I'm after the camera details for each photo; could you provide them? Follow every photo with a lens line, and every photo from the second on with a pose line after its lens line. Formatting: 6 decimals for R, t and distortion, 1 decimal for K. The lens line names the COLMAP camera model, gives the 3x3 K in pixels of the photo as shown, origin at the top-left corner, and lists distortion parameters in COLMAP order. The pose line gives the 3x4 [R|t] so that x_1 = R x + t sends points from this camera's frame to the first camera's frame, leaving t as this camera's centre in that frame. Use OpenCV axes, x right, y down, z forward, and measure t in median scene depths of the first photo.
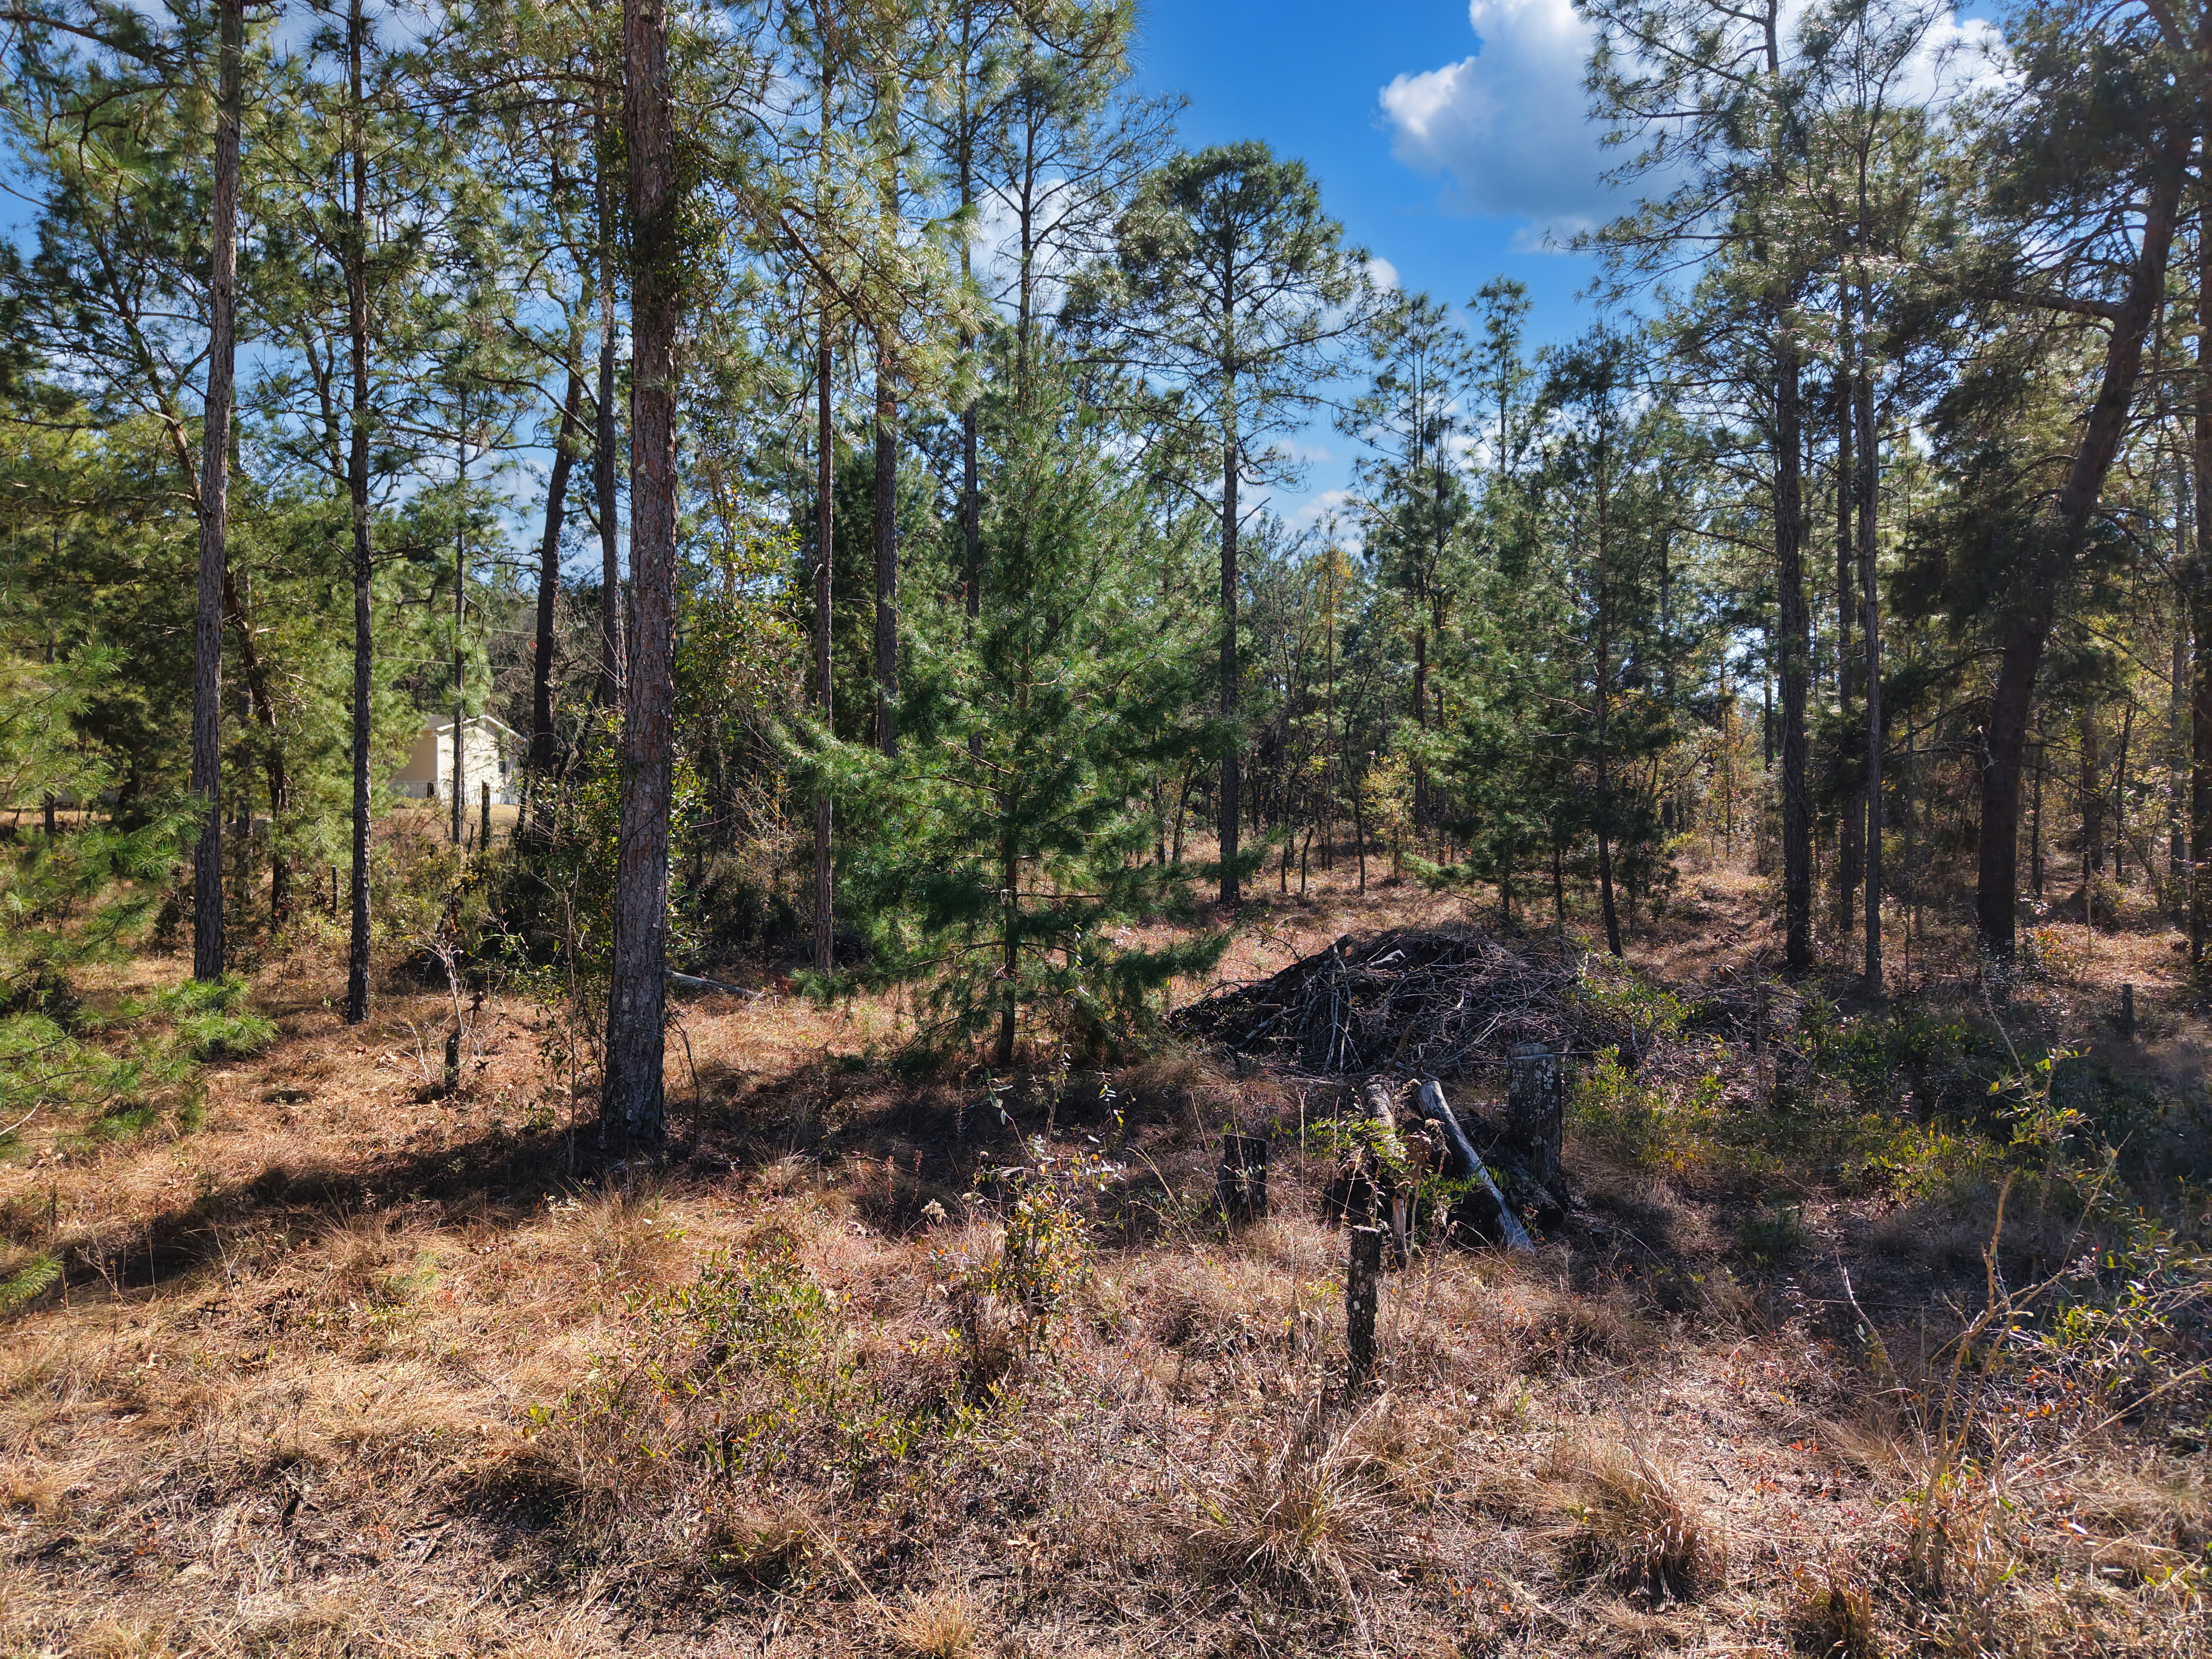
lens RADIAL K [[1519.3, 0, 1094.6], [0, 1519.3, 823.3], [0, 0, 1]] dist [0.028774, -0.033002]
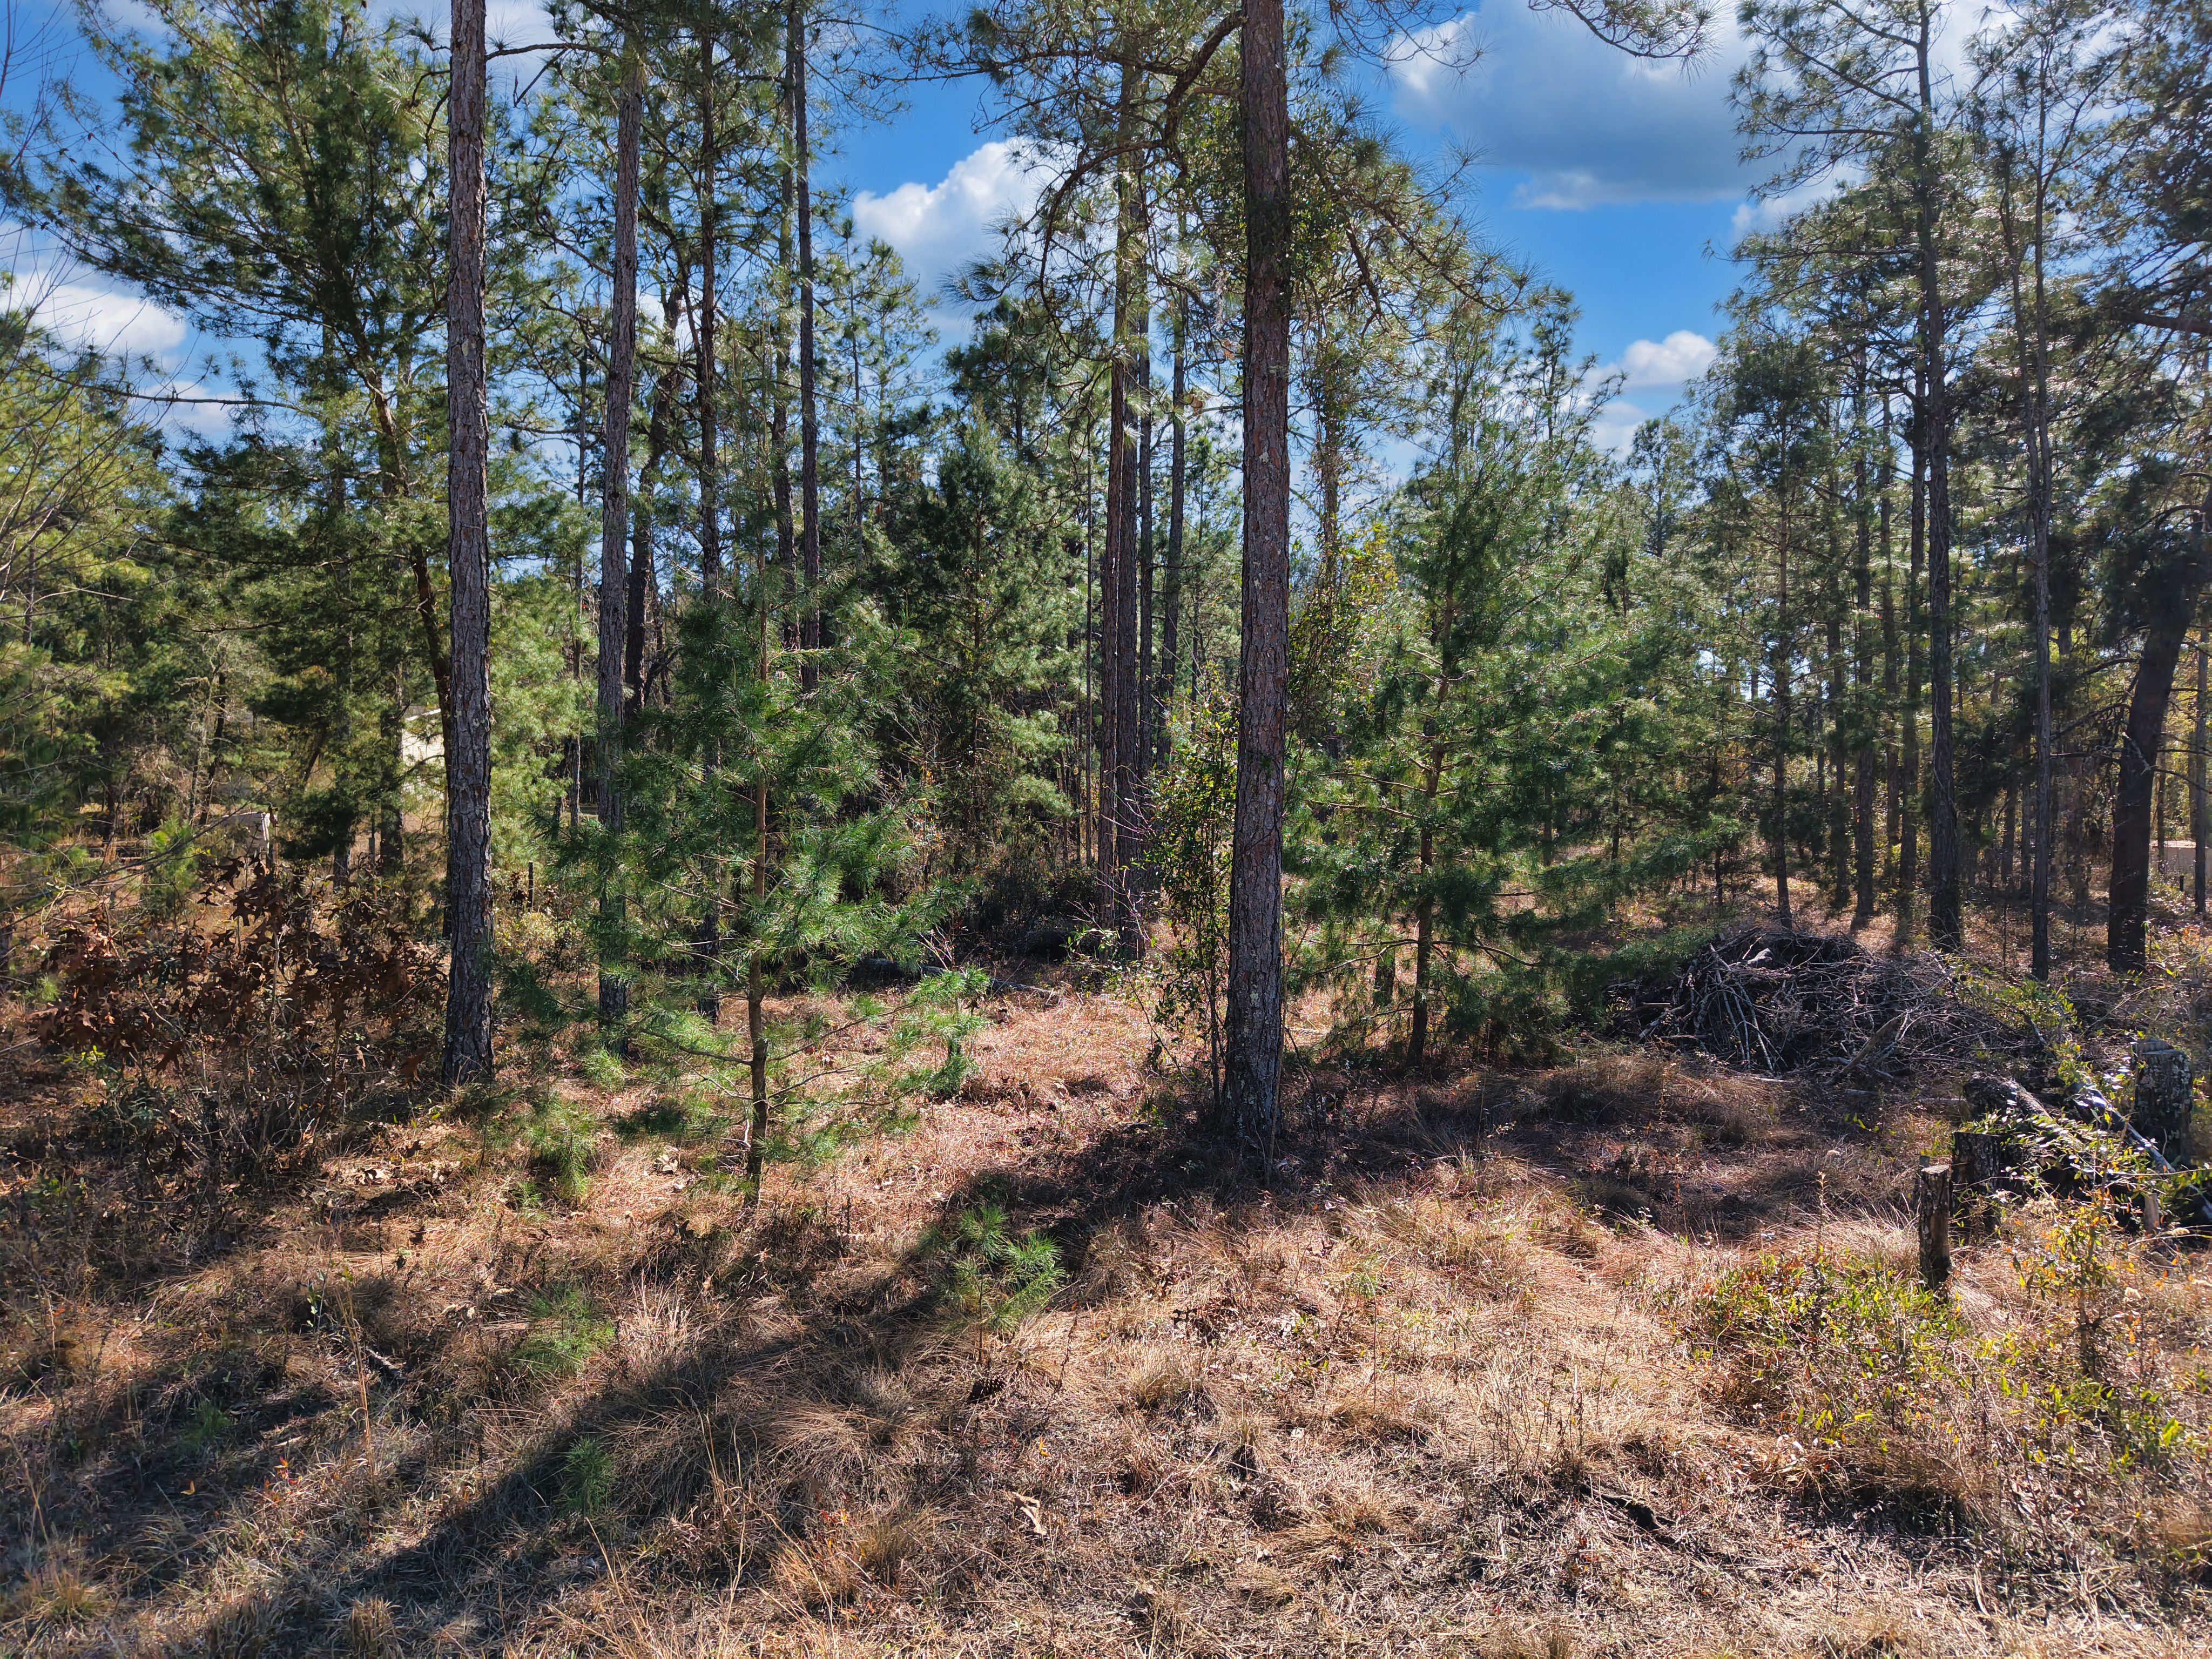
lens RADIAL K [[1519.3, 0, 1094.6], [0, 1519.3, 823.3], [0, 0, 1]] dist [0.028774, -0.033002]
pose [[0.998268, 0.005687, 0.058549, -0.161927], [-0.005694, 0.999984, -0.000044, 0.001758], [-0.058548, -0.000289, 0.998285, 0.008836]]
